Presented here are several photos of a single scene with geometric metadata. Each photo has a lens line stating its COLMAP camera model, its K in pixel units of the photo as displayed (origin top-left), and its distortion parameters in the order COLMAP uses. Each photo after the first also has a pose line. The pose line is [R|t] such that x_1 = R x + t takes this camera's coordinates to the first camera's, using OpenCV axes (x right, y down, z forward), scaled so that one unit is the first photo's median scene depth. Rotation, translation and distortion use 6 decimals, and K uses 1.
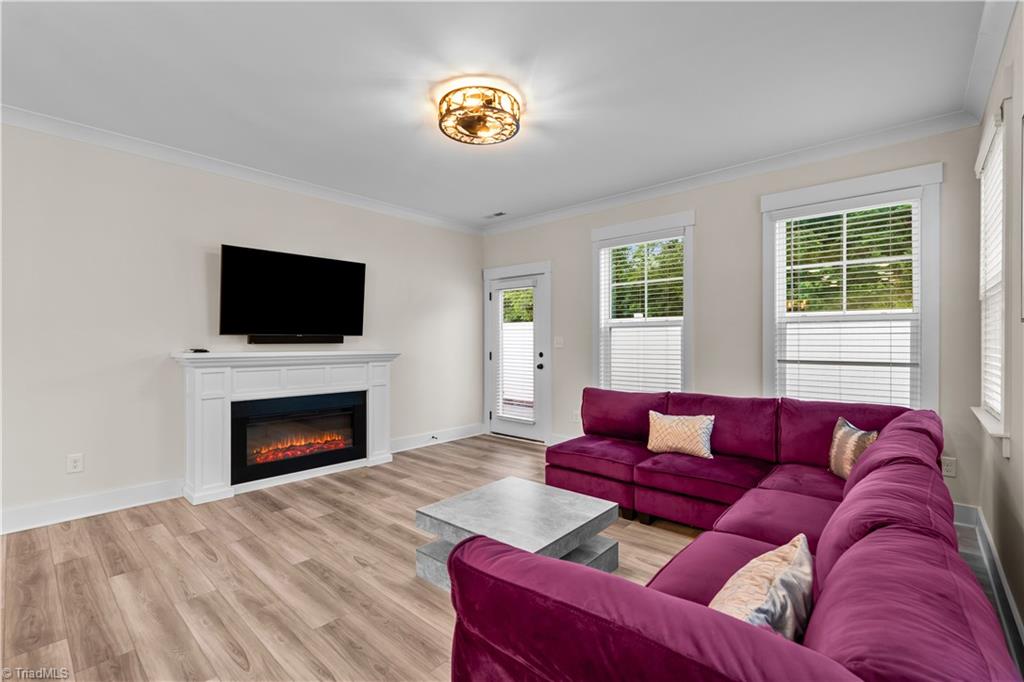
lens RADIAL K [[459.8, 0, 514.8], [0, 459.8, 338.9], [0, 0, 1]] dist [-0.004561, -0.000202]
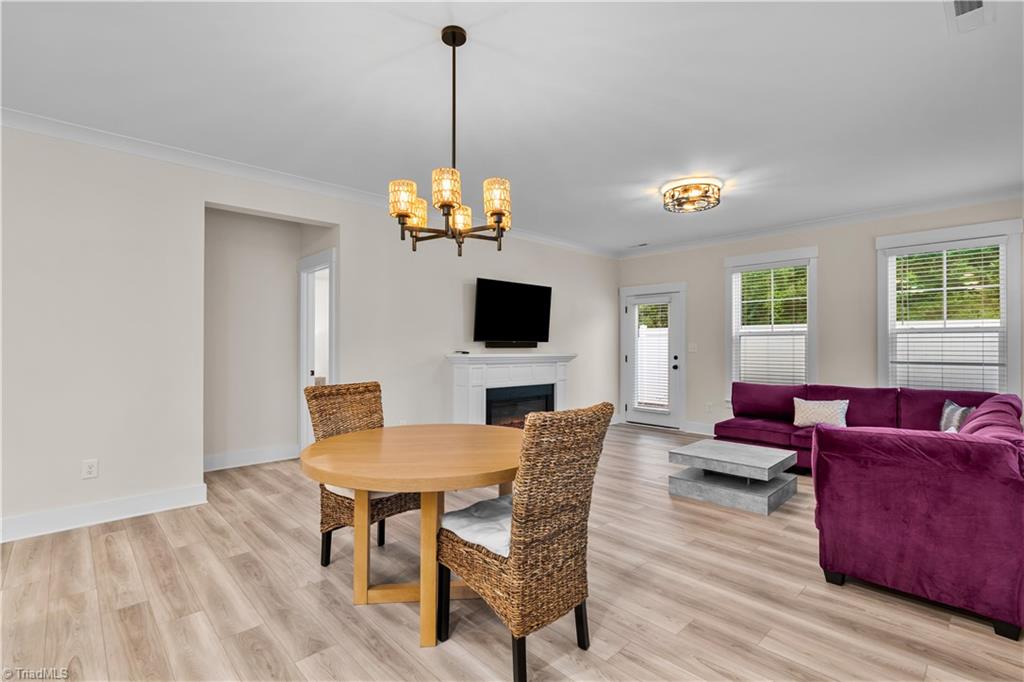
lens RADIAL K [[483.4, 0, 513.0], [0, 483.4, 340.8], [0, 0, 1]] dist [0.002858, -0.000234]
pose [[0.997429, 0.002536, -0.071621, -0.414550], [-0.002996, 0.999976, -0.006314, -0.001657], [0.071603, 0.006513, 0.997412, -0.473205]]
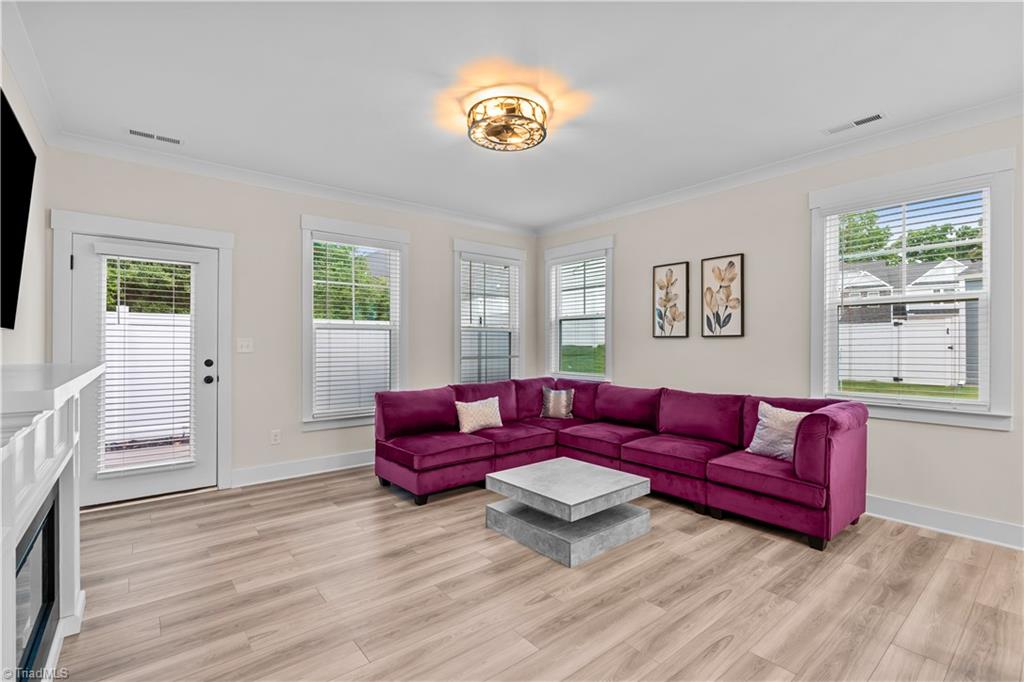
lens RADIAL K [[459.8, 0, 517.0], [0, 459.8, 342.7], [0, 0, 1]] dist [-0.004561, -0.000202]
pose [[0.141988, 0.003277, 0.989863, -0.822805], [-0.006519, 0.999976, -0.002375, 0.003222], [-0.989847, -0.006116, 0.142006, 0.633159]]
